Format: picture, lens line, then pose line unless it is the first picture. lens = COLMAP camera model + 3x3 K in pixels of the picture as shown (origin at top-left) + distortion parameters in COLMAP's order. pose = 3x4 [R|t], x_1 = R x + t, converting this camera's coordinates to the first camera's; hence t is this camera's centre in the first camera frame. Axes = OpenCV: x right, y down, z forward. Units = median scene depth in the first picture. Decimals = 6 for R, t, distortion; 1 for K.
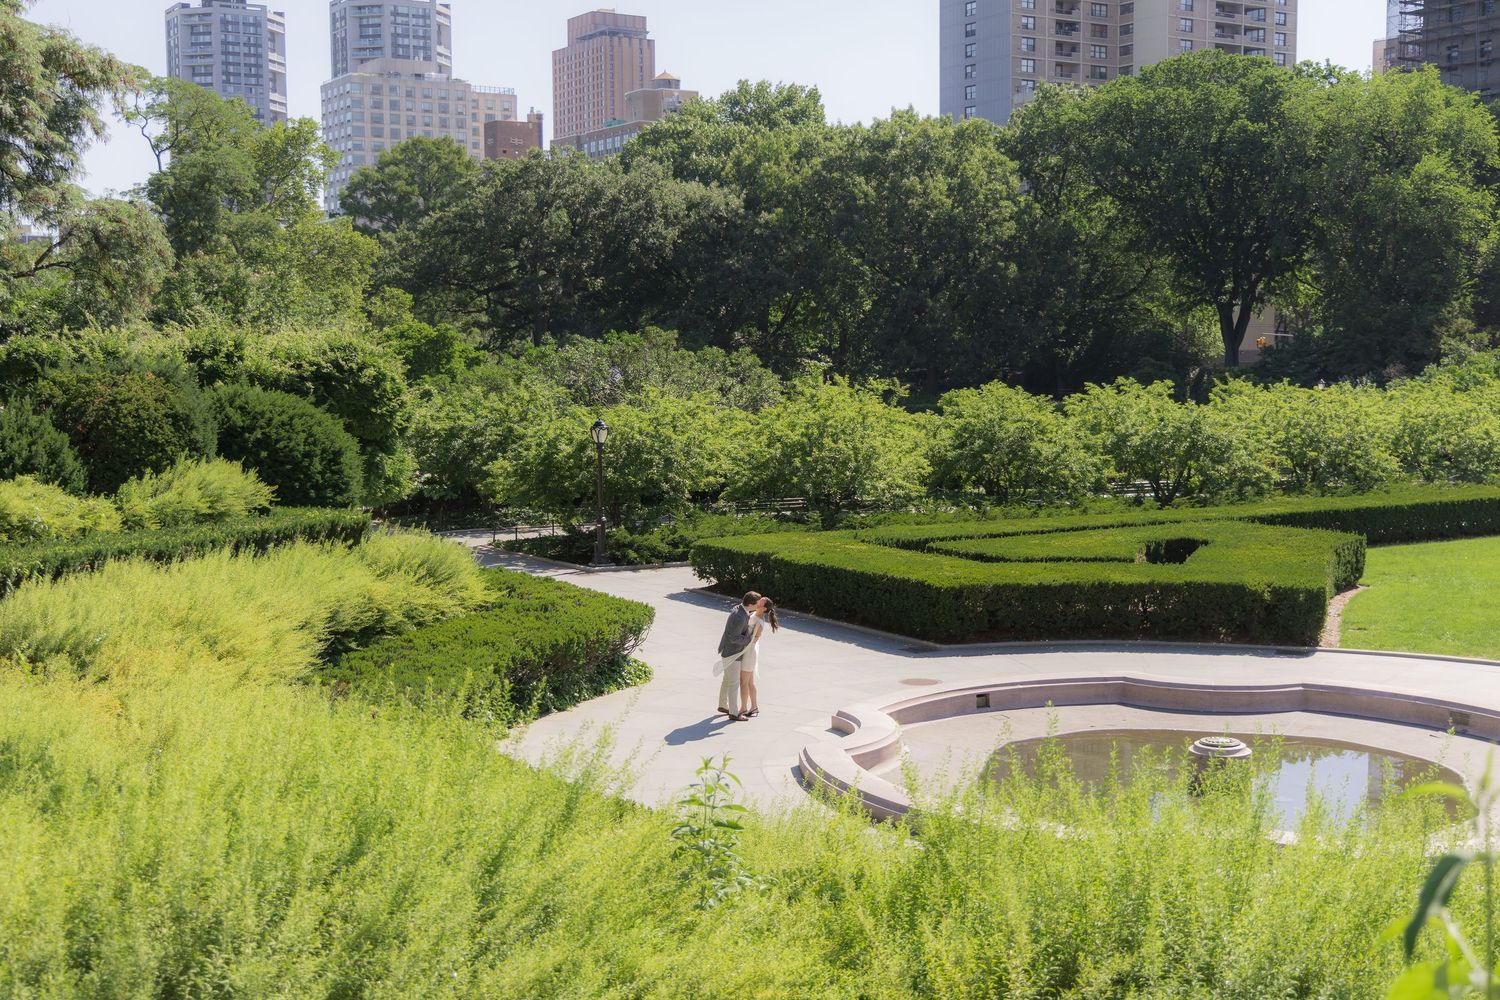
lens RADIAL K [[1845.9, 0, 750.0], [0, 1845.9, 500.0], [0, 0, 1]] dist [-0.012612, -0.006326]
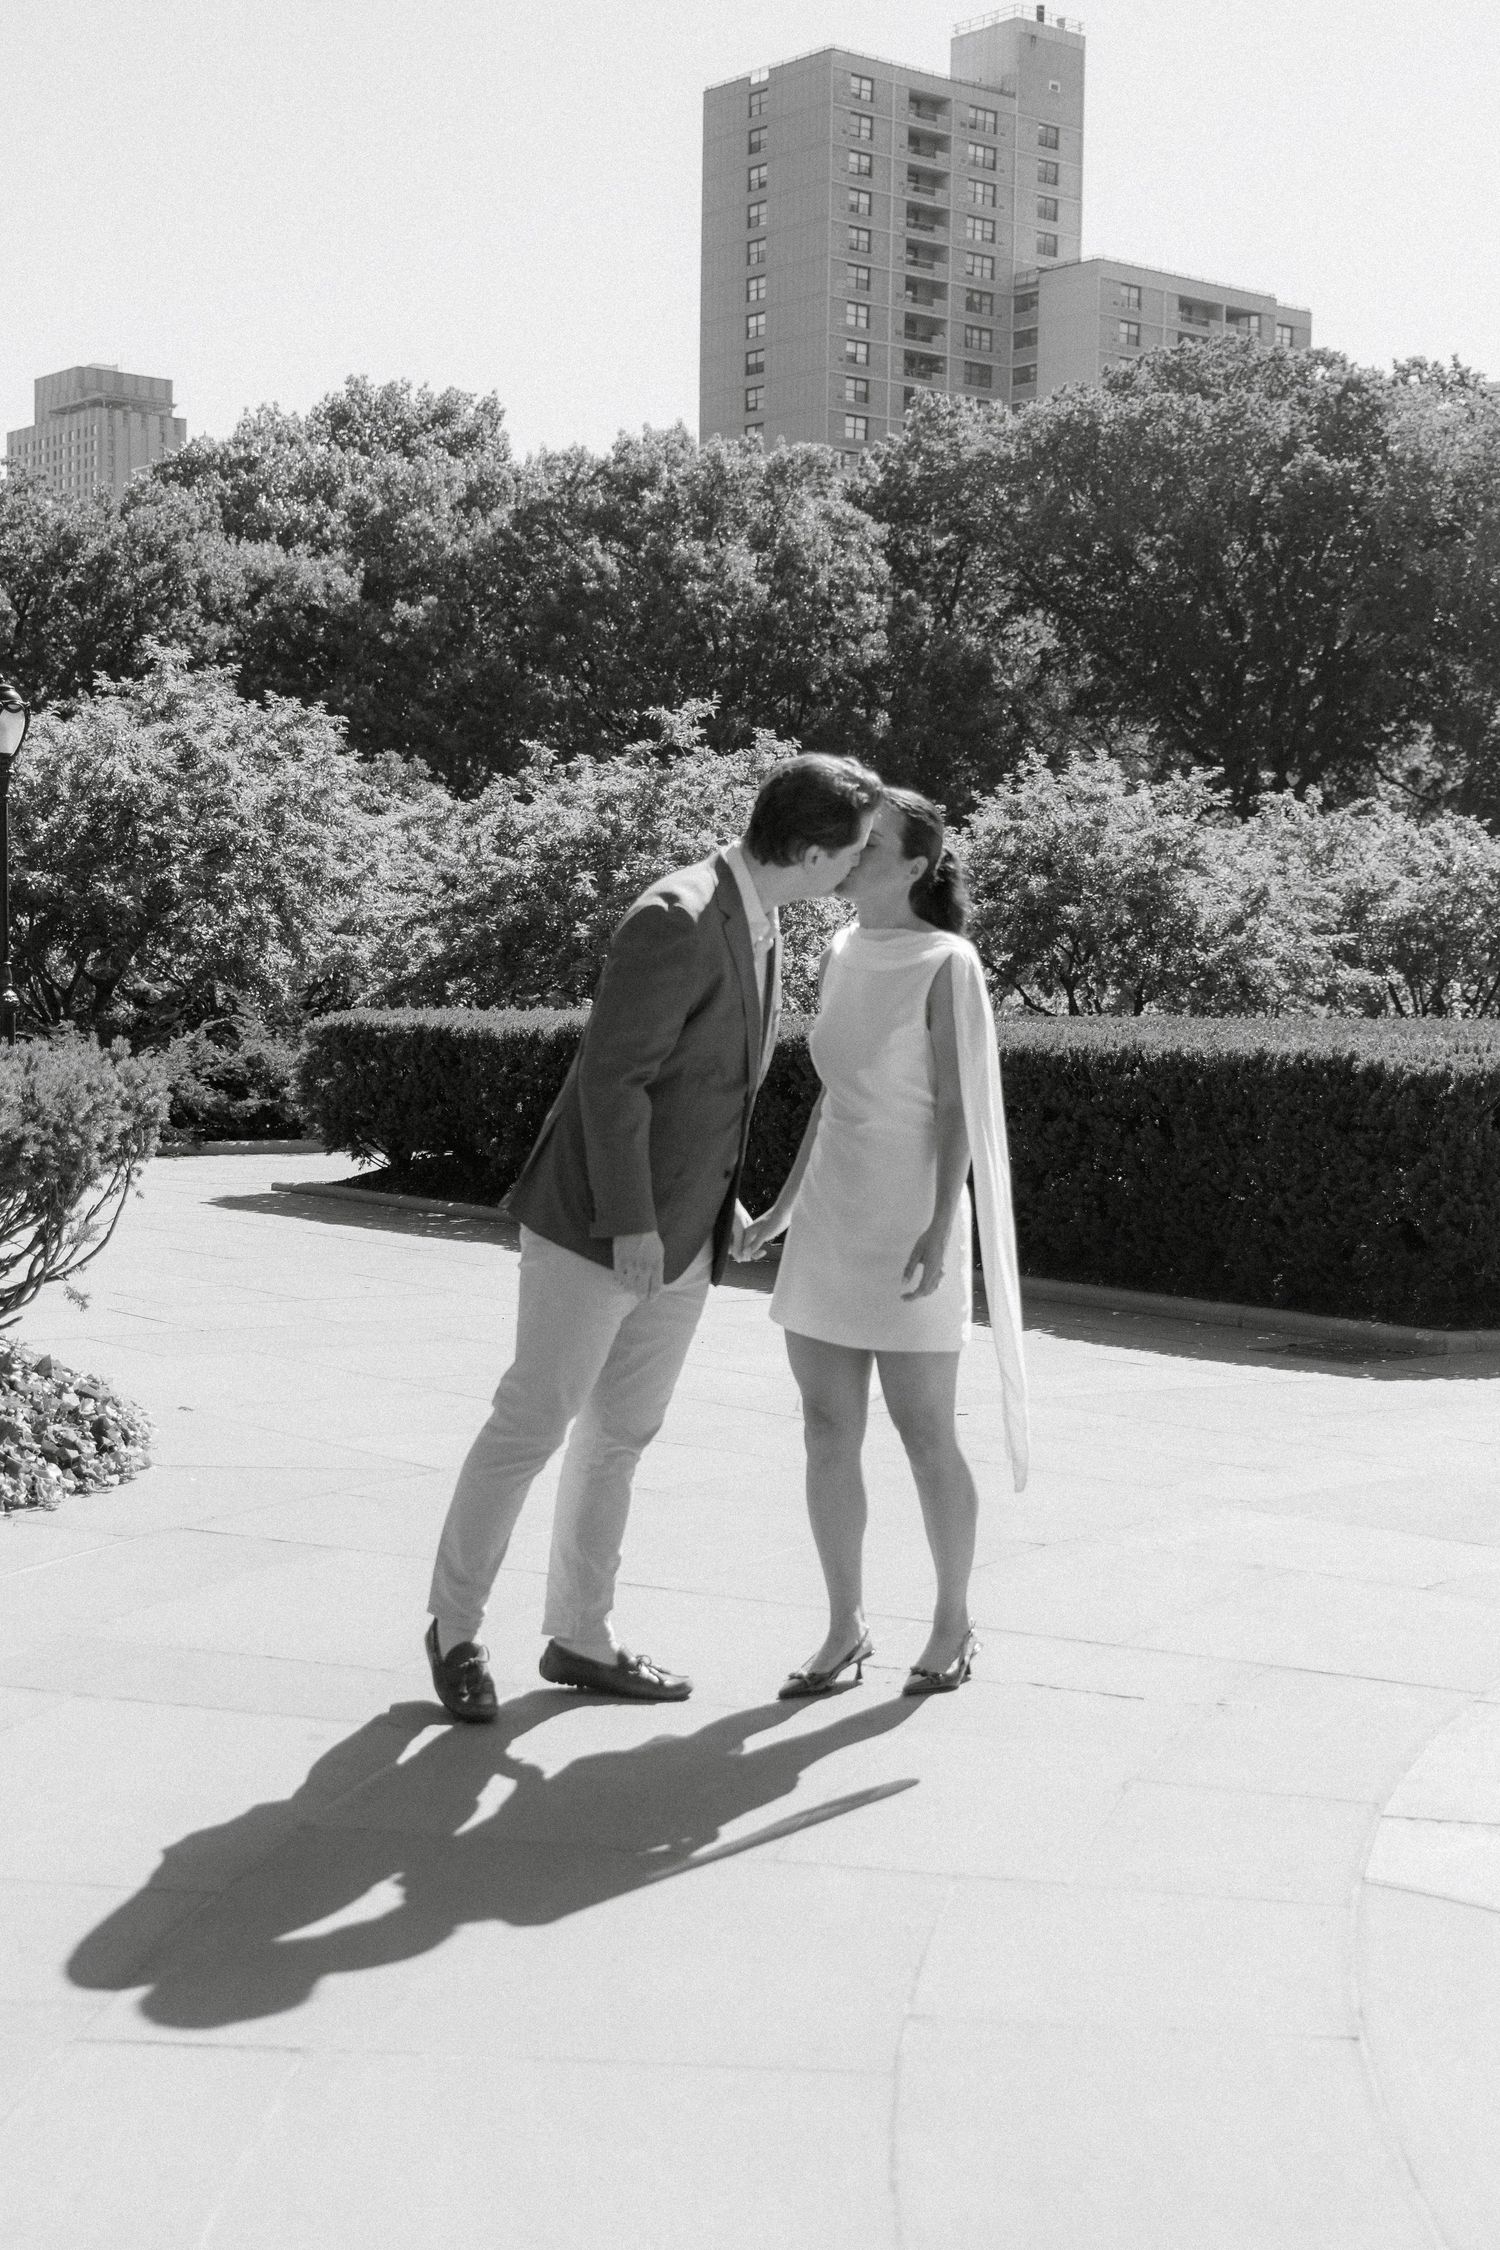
lens RADIAL K [[3095.0, 0, 750.0], [0, 3095.0, 1125.0], [0, 0, 1]] dist [-0.002091, -0.066683]
pose [[0.991425, 0.008852, 0.130374, -0.006809], [-0.004932, 0.999527, -0.030355, 0.014278], [-0.130581, 0.029451, 0.991000, 0.137979]]
